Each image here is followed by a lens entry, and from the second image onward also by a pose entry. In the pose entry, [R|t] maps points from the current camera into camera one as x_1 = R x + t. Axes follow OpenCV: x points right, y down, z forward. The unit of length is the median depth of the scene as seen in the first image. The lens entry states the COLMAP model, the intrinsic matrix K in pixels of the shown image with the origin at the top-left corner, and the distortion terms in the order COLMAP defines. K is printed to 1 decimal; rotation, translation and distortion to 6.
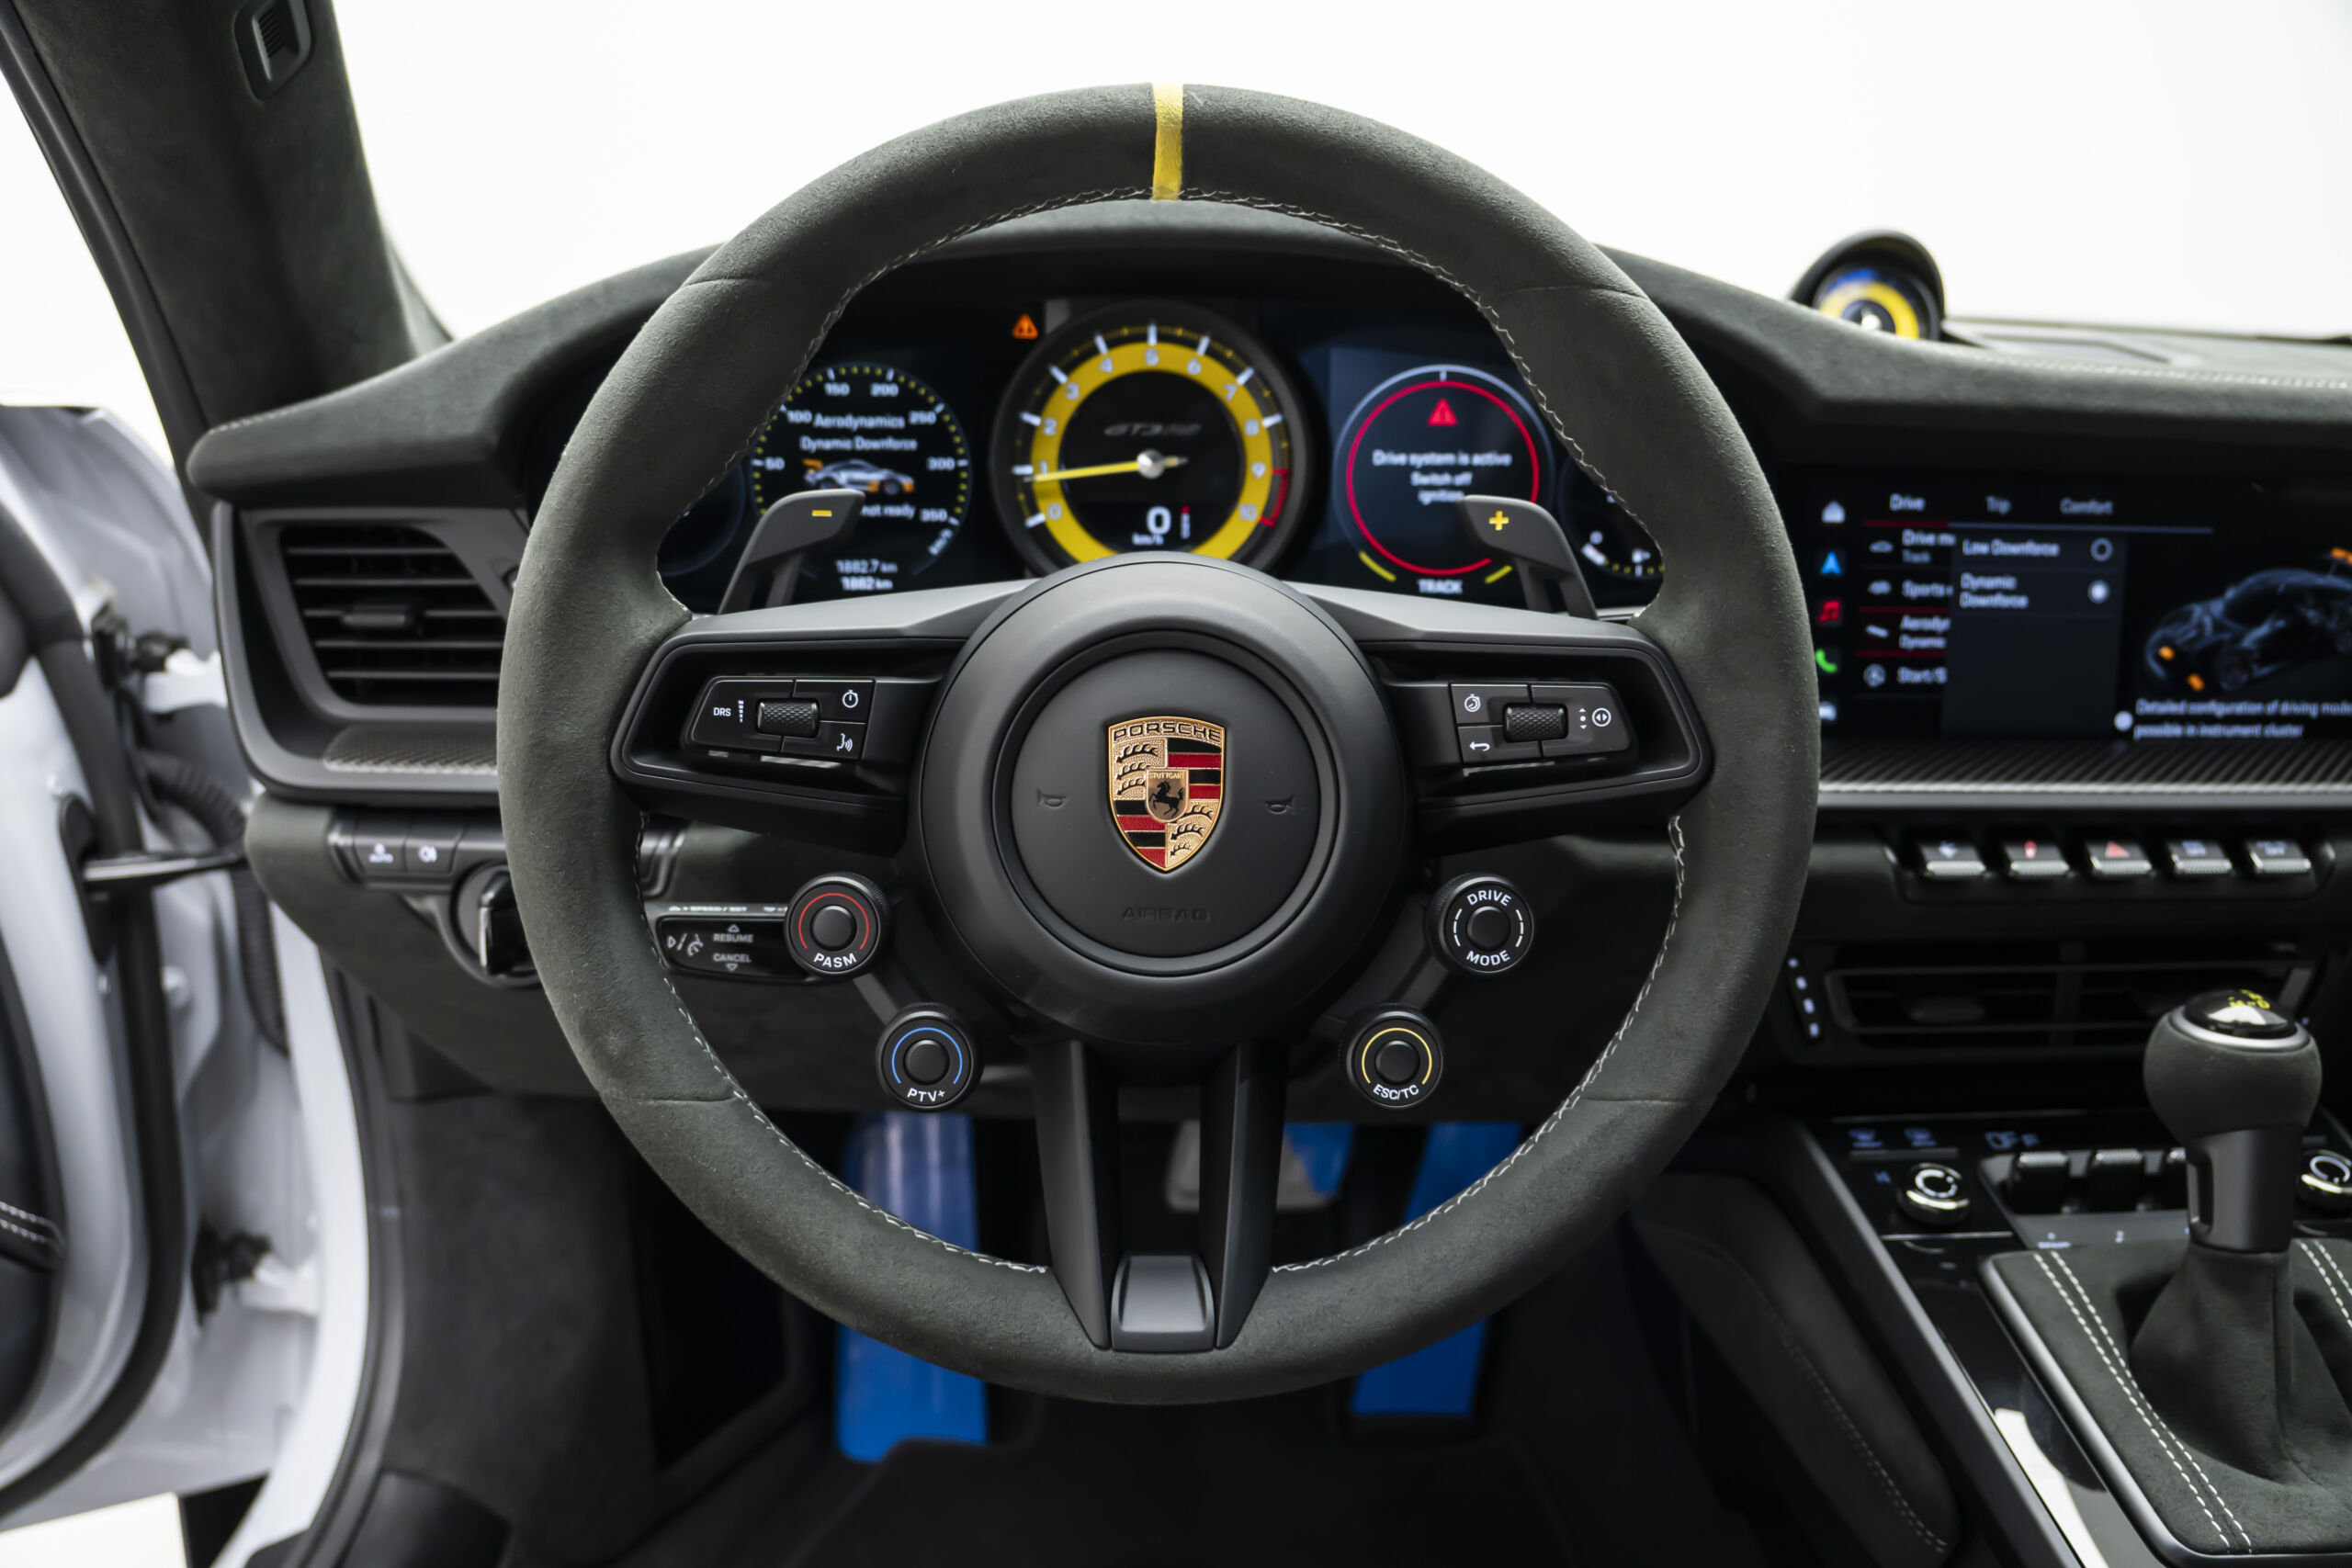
lens RADIAL K [[1896.9, 0, 1176.0], [0, 1896.9, 784.0], [0, 0, 1]] dist [-0.171693, 0.001751]
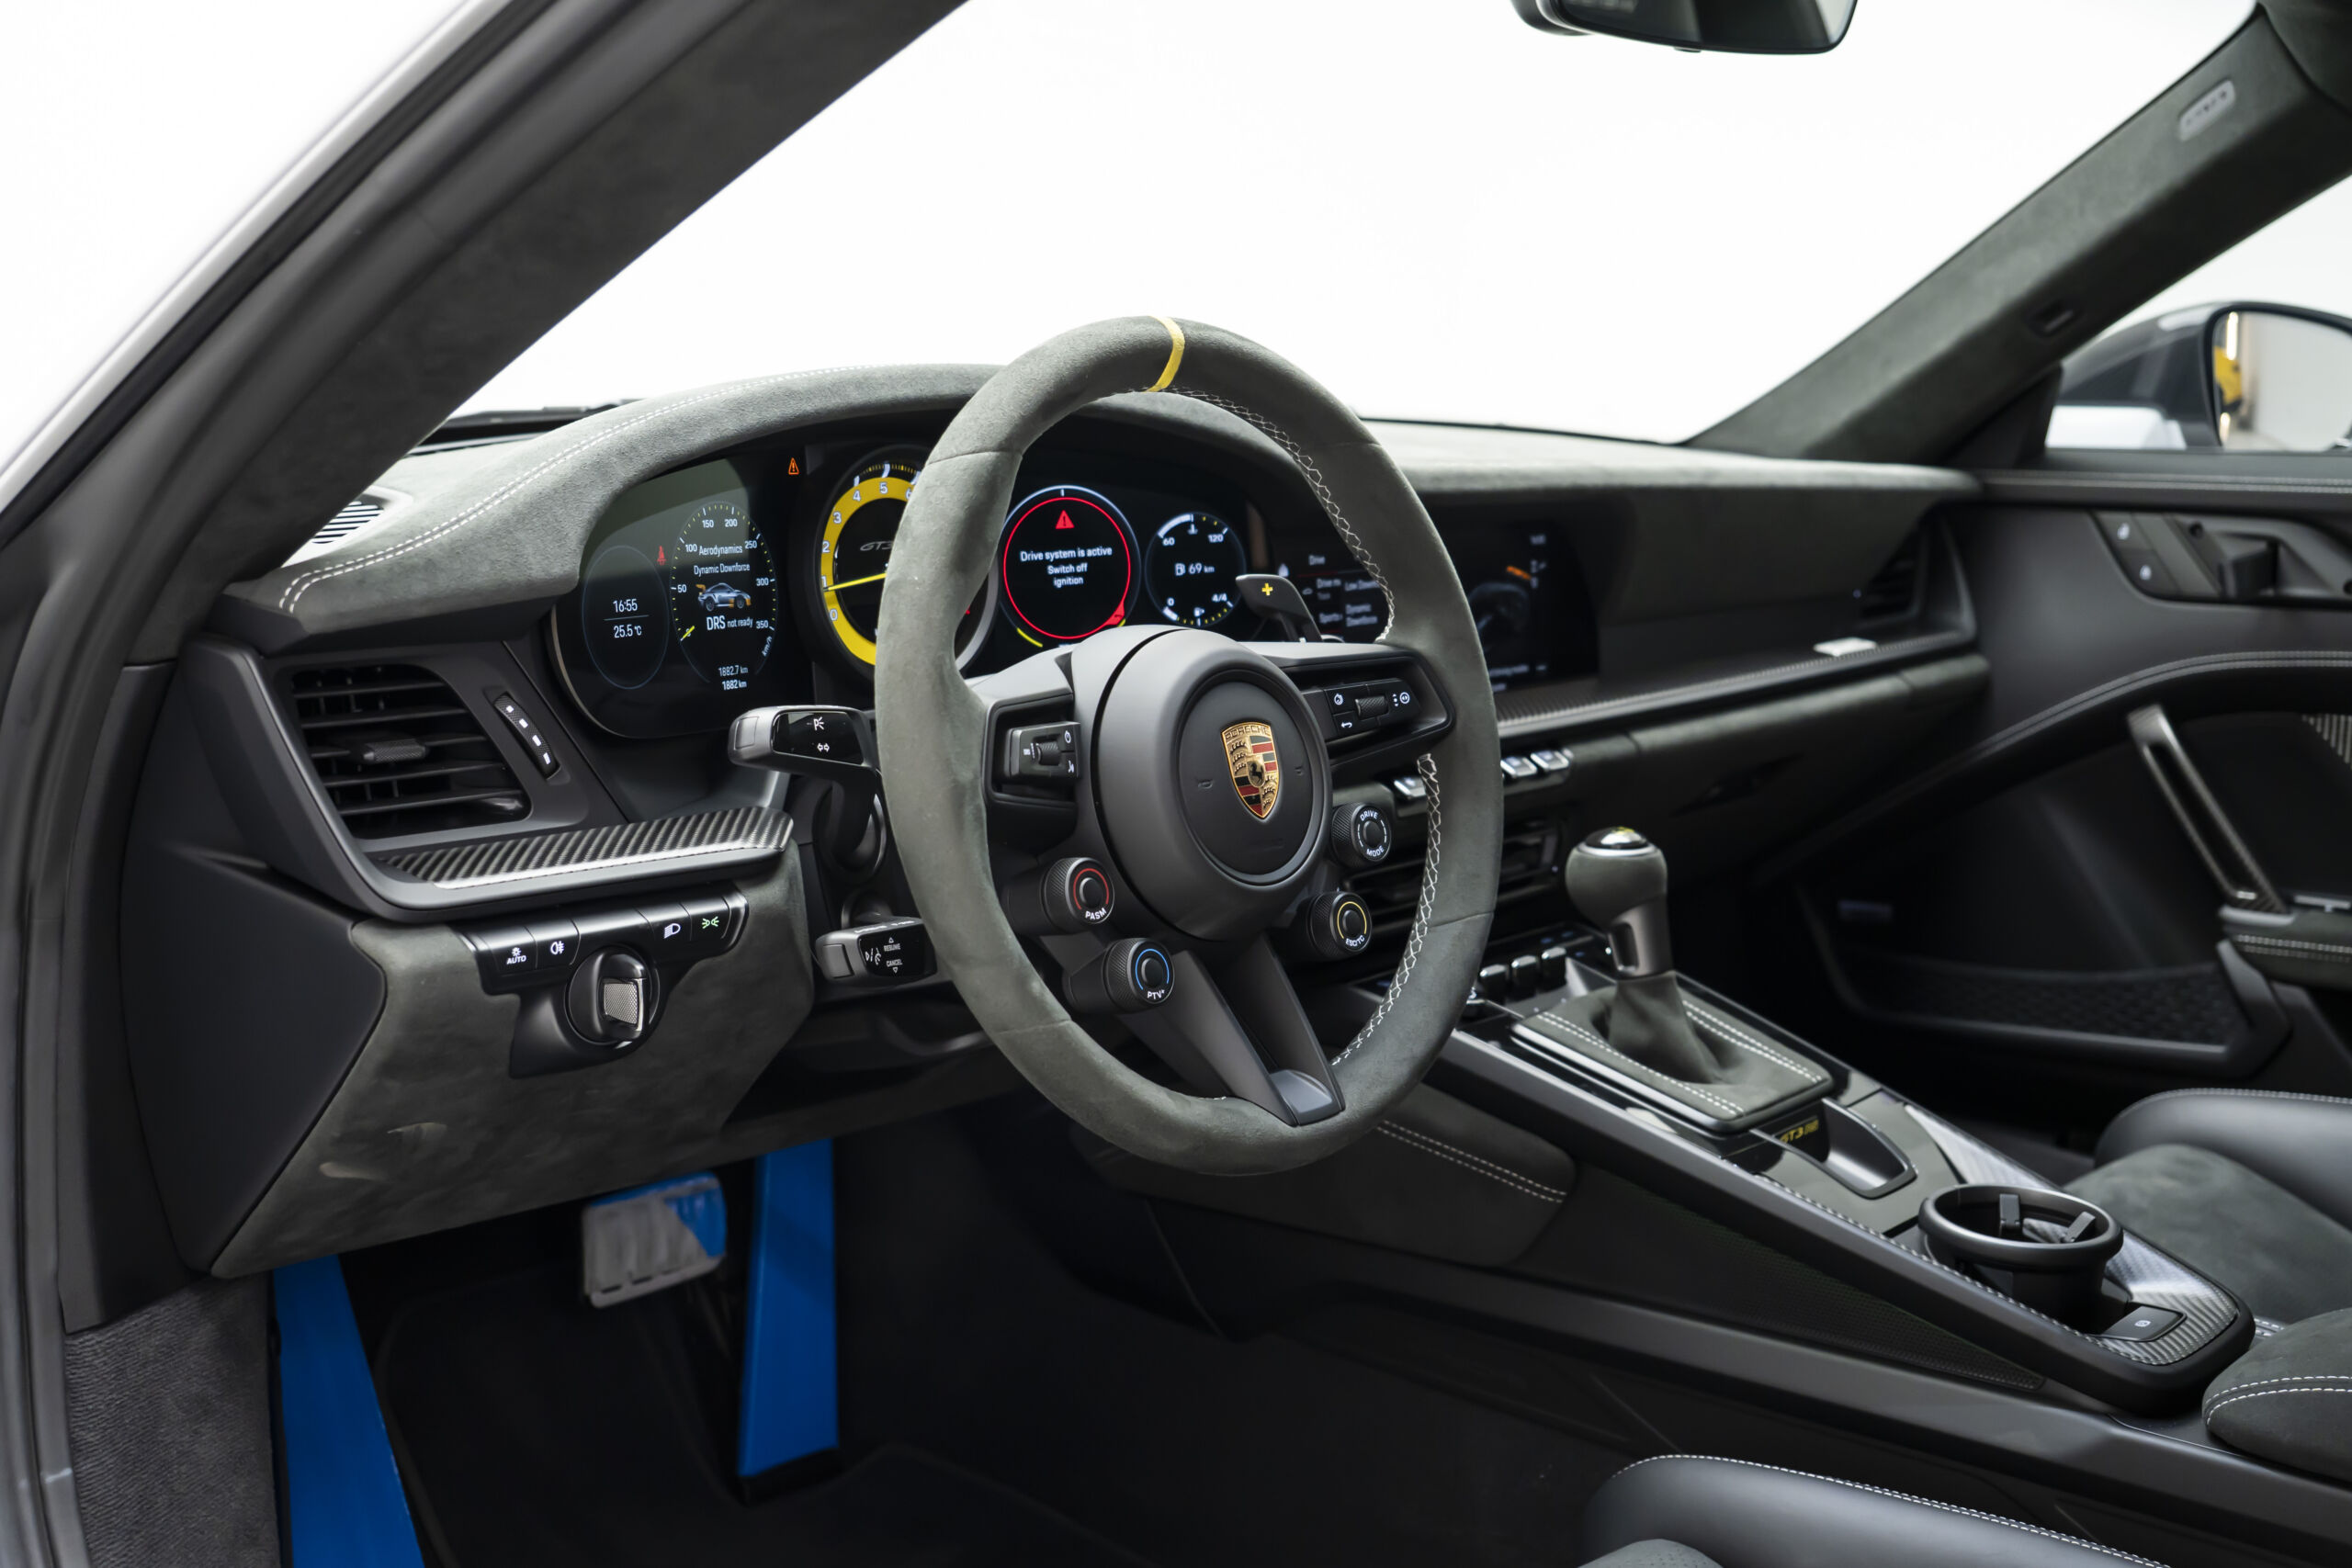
lens RADIAL K [[2541.5, 0, 1176.3], [0, 2541.5, 737.7], [0, 0, 1]] dist [-0.003967, 0.000151]
pose [[0.698379, -0.108099, 0.707518, -1.121337], [0.170155, 0.985263, -0.017422, 0.002978], [-0.695208, 0.132555, 0.706481, -0.333706]]
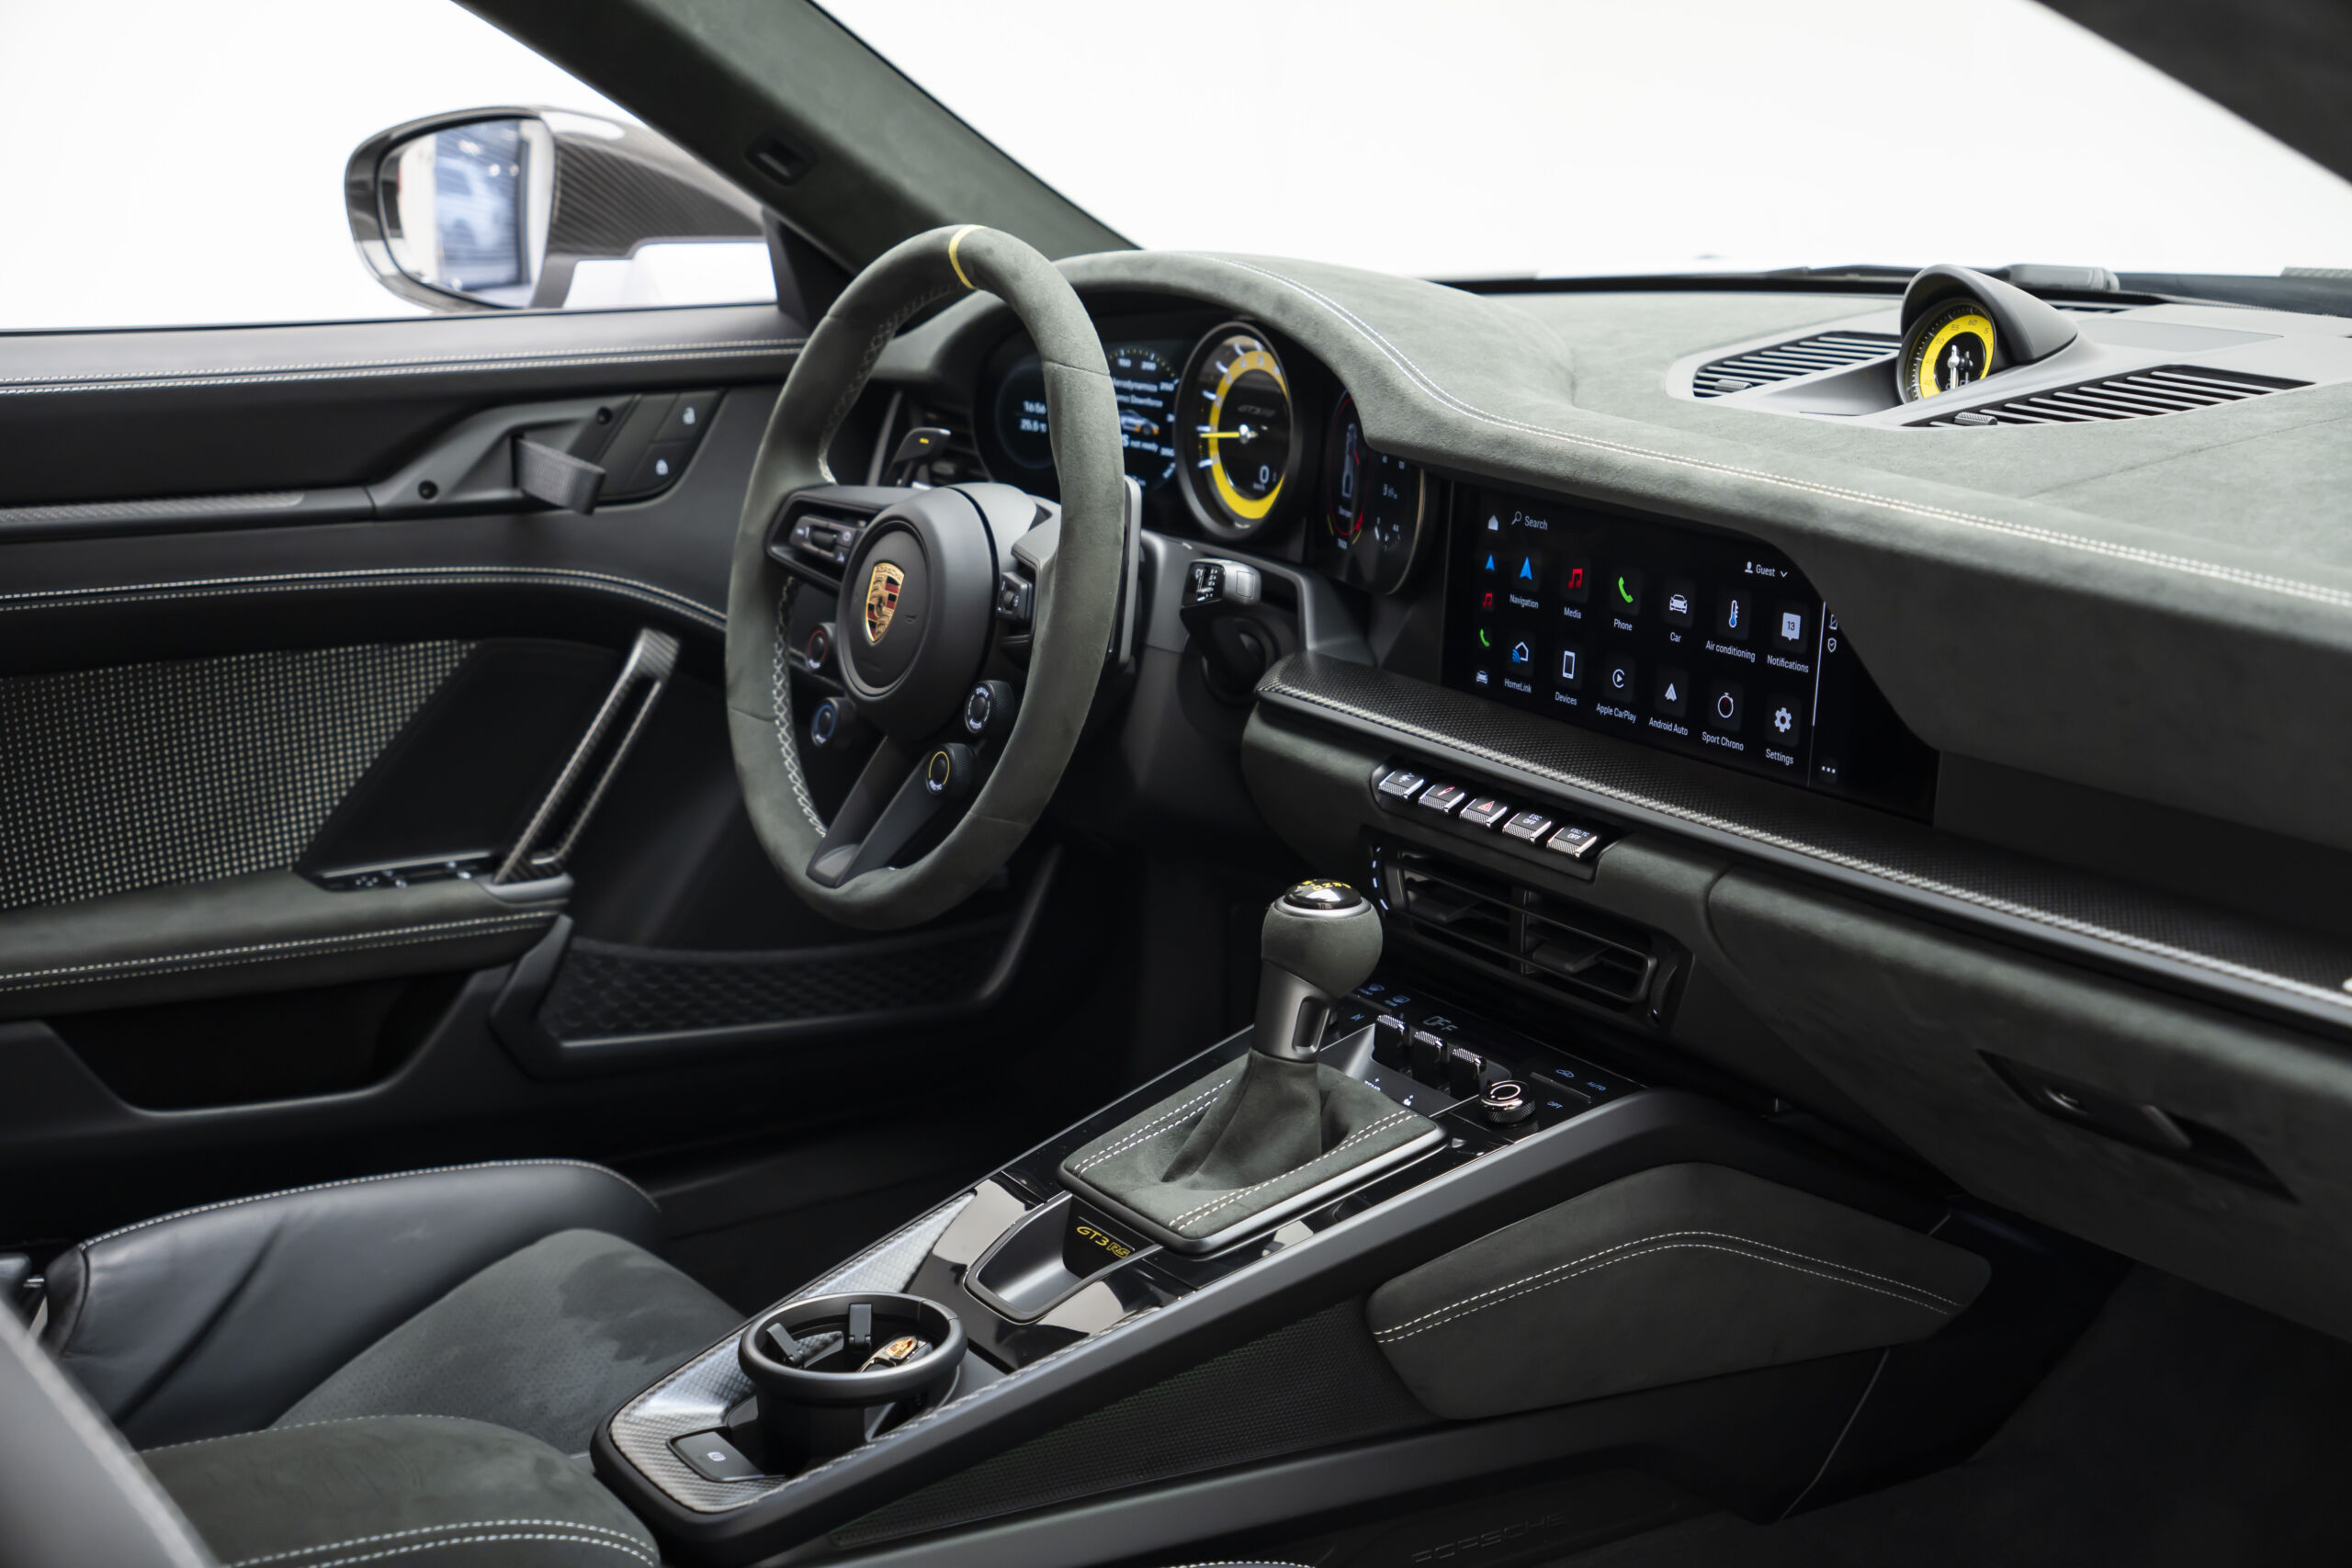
lens RADIAL K [[3473.1, 0, 1176.0], [0, 3473.1, 784.0], [0, 0, 1]] dist [-0.003825, -0.001217]
pose [[0.514271, 0.191762, -0.835914, 2.267384], [-0.200955, 0.974491, 0.099921, -0.164924], [0.833752, 0.116595, 0.539688, -0.461563]]
